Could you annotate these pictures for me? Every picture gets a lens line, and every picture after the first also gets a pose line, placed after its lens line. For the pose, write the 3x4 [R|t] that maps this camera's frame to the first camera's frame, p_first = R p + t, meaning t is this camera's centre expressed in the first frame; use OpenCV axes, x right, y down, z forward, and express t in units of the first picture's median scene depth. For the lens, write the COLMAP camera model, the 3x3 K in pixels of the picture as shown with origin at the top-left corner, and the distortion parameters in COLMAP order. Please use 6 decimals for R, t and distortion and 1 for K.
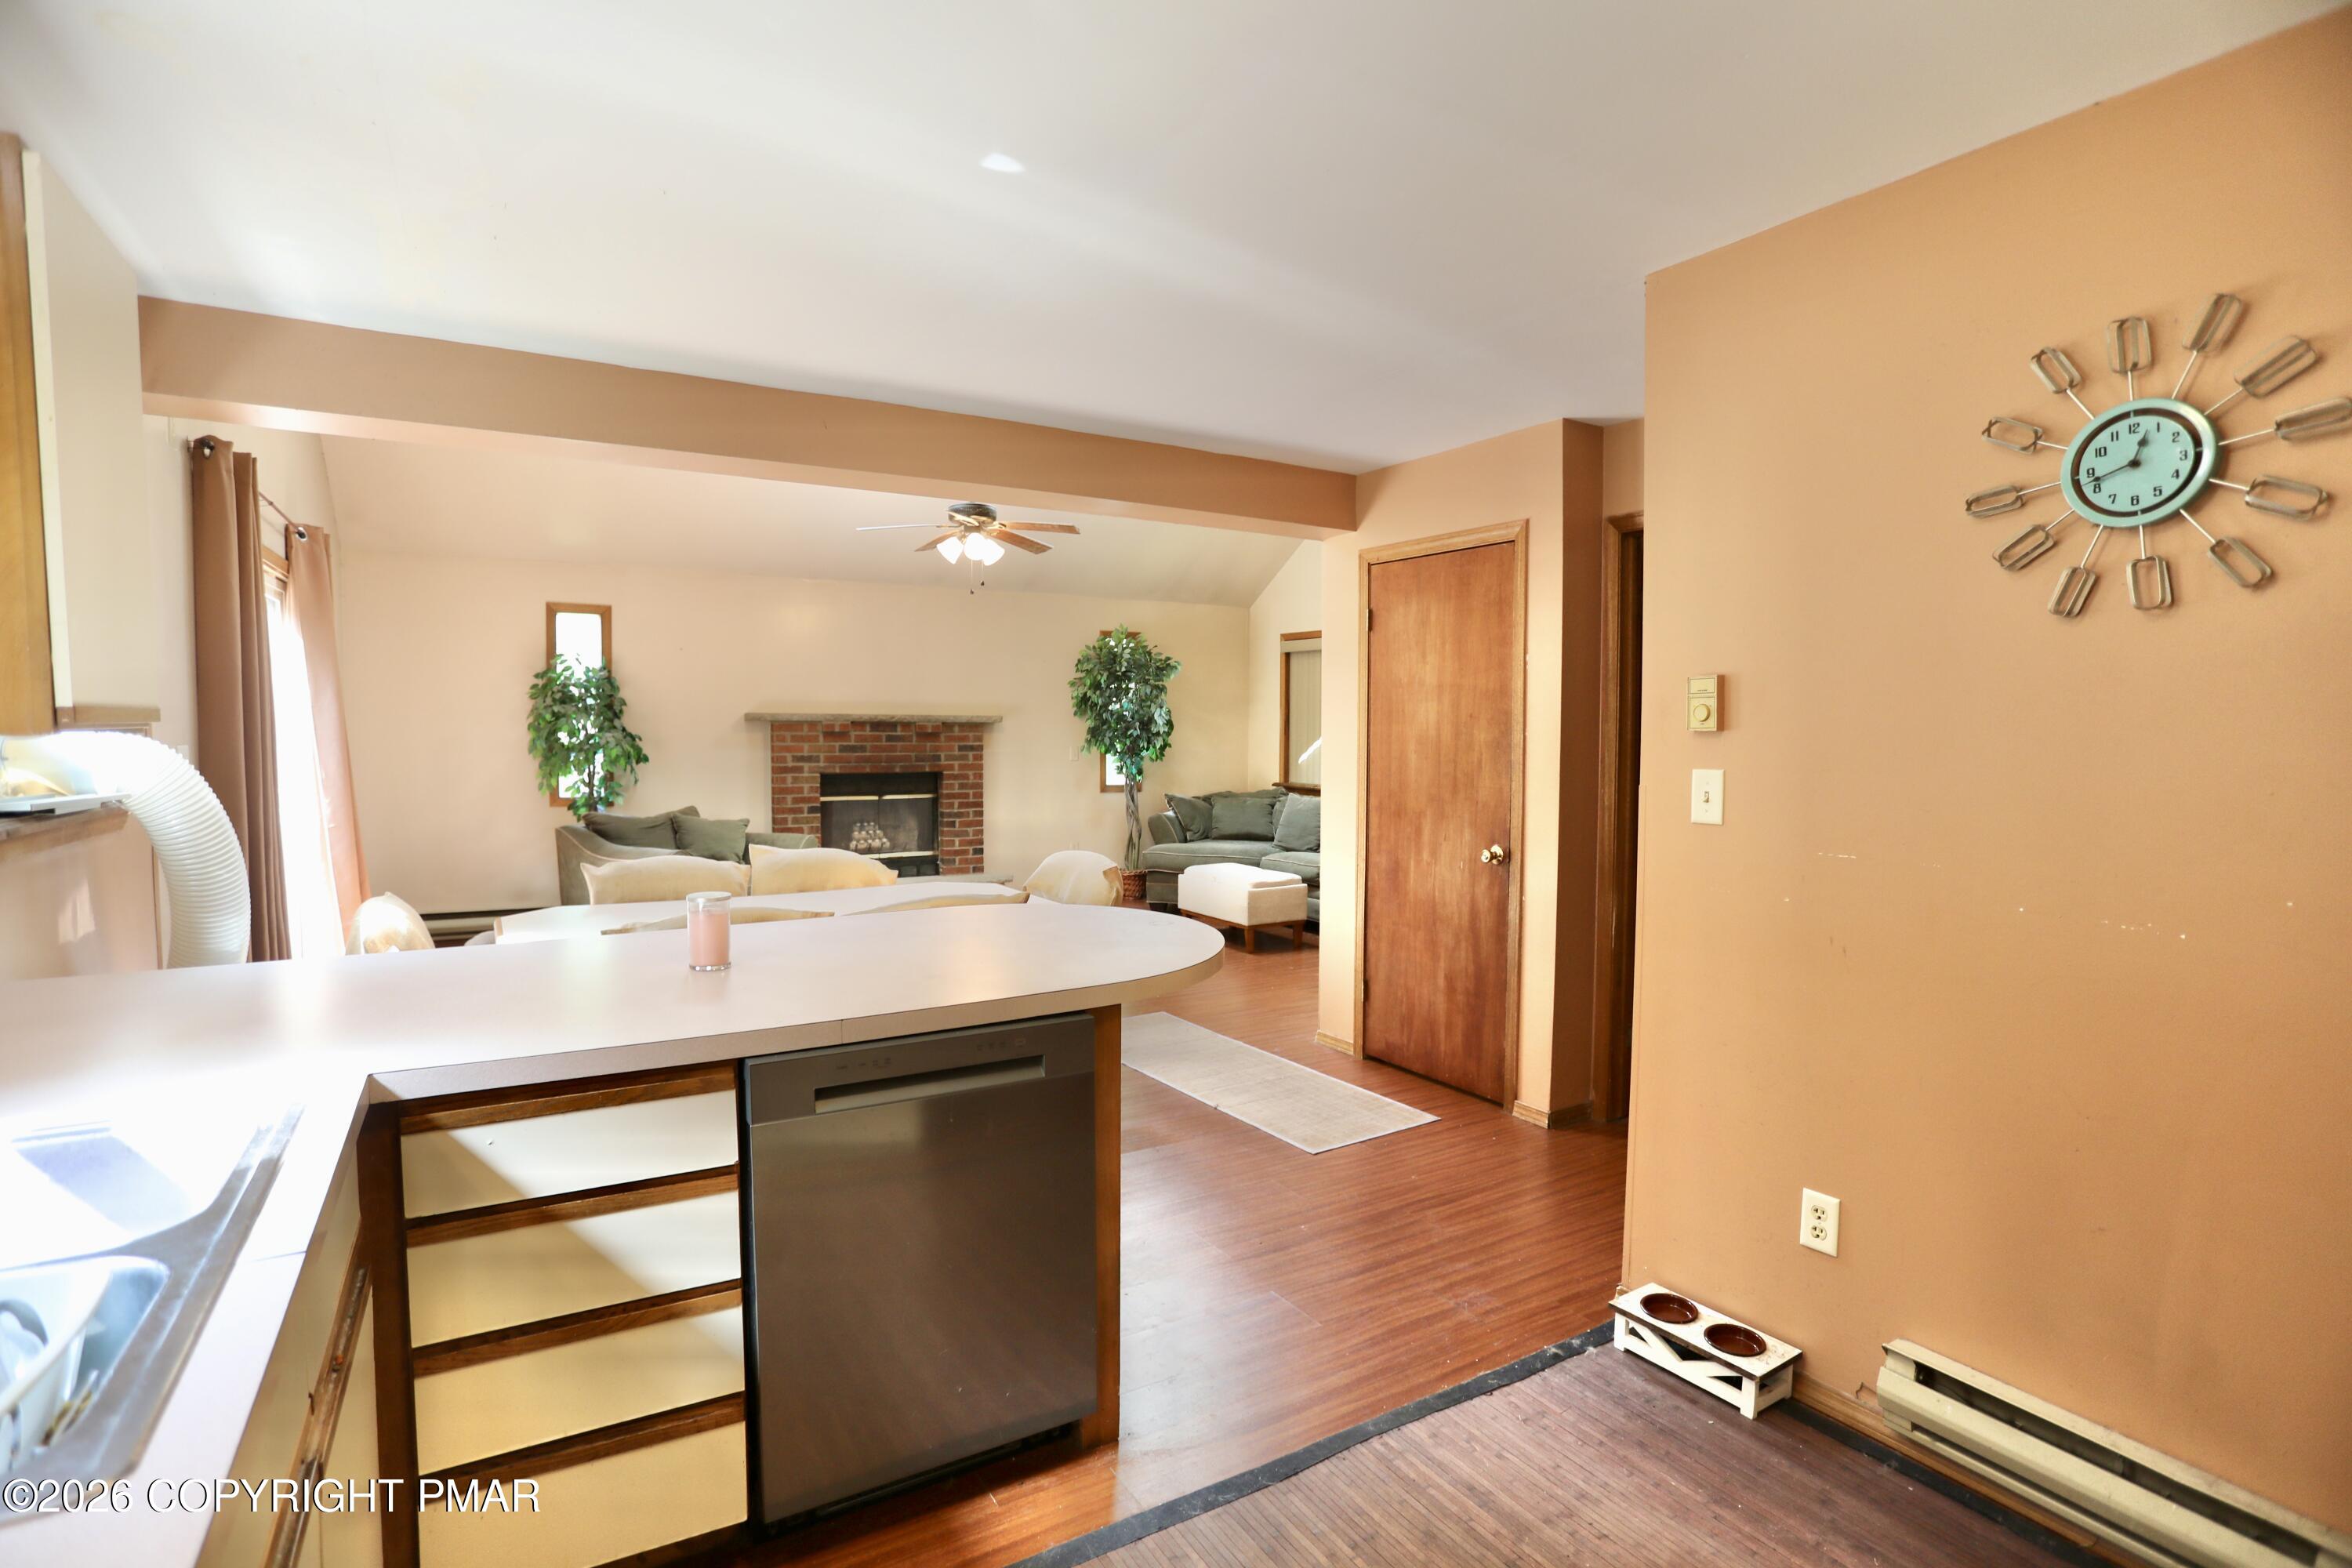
lens RADIAL K [[1139.1, 0, 1177.4], [0, 1139.1, 791.6], [0, 0, 1]] dist [-0.065494, 0.023428]
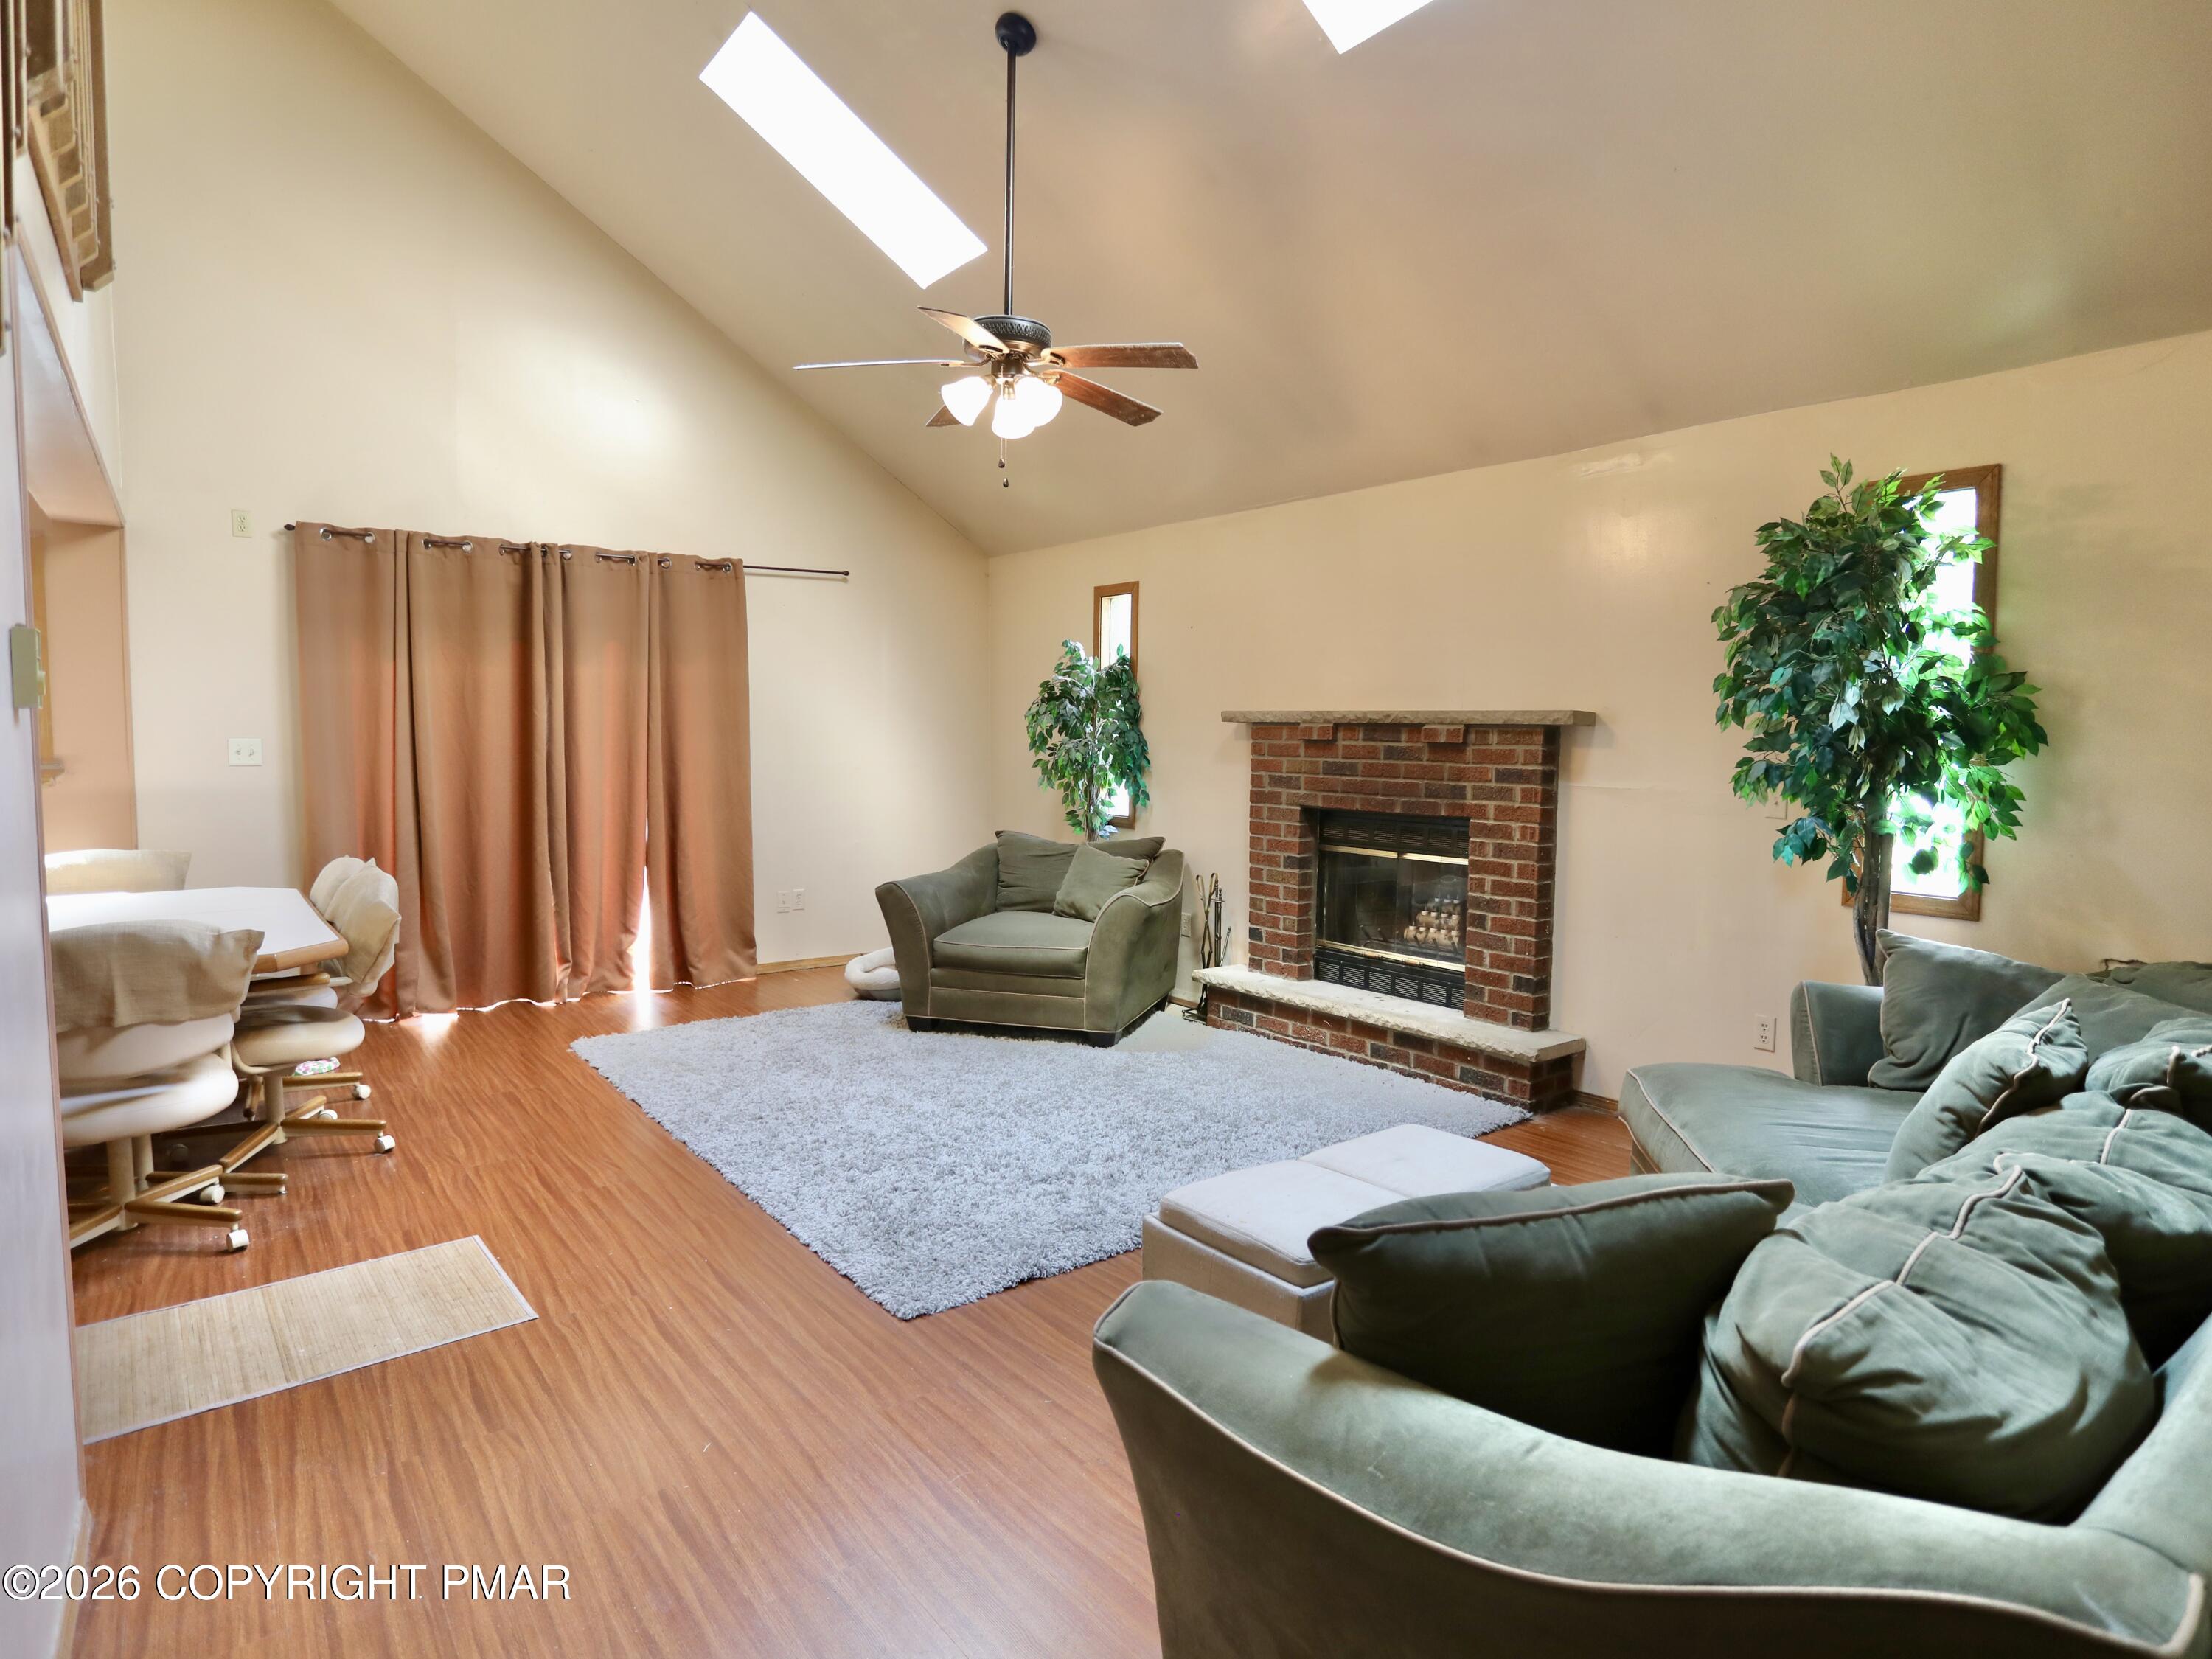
lens RADIAL K [[1242.0, 0, 1162.3], [0, 1242.0, 826.4], [0, 0, 1]] dist [-0.070274, 0.006085]
pose [[0.134782, 0.070715, -0.988349, 0.406244], [-0.064230, 0.995976, 0.062502, -0.049041], [0.988791, 0.055057, 0.138781, 0.948141]]
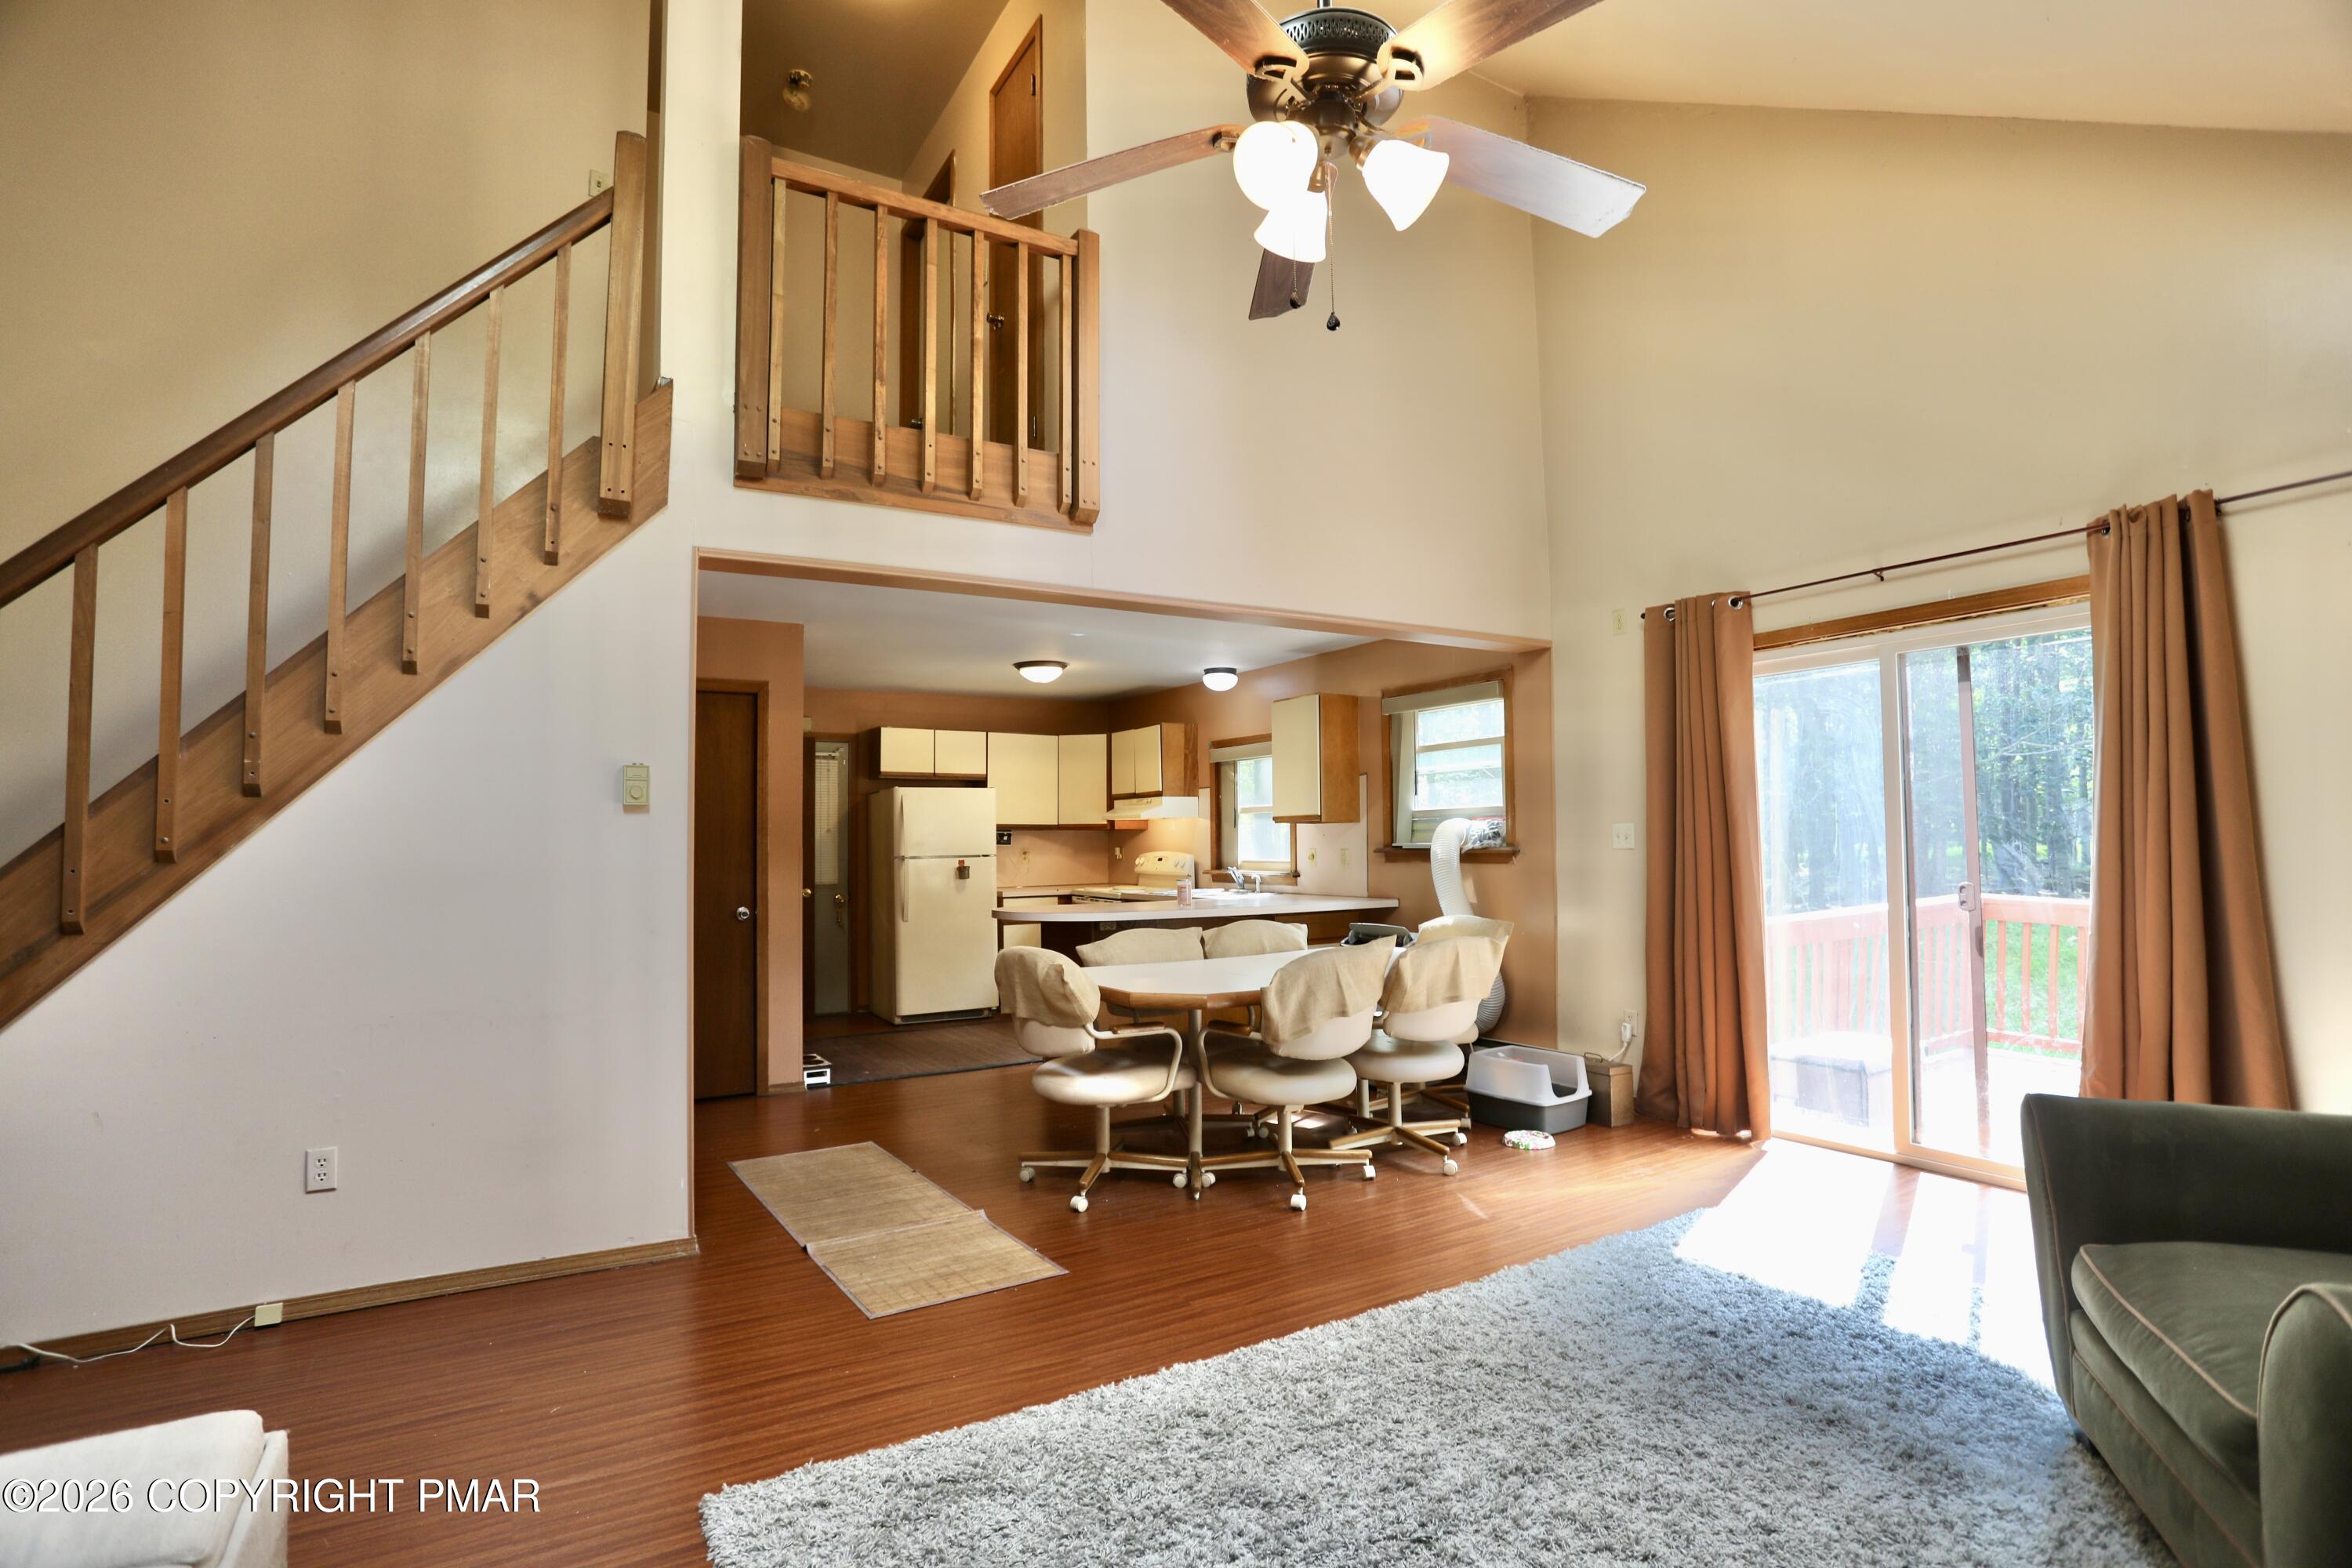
lens RADIAL K [[1139.1, 0, 1171.1], [0, 1139.1, 797.8], [0, 0, 1]] dist [-0.065494, 0.023428]
pose [[-0.999886, 0.007477, 0.013132, -0.133833], [0.007696, 0.999830, 0.016735, -0.052191], [-0.013004, 0.016834, -0.999774, 1.229364]]
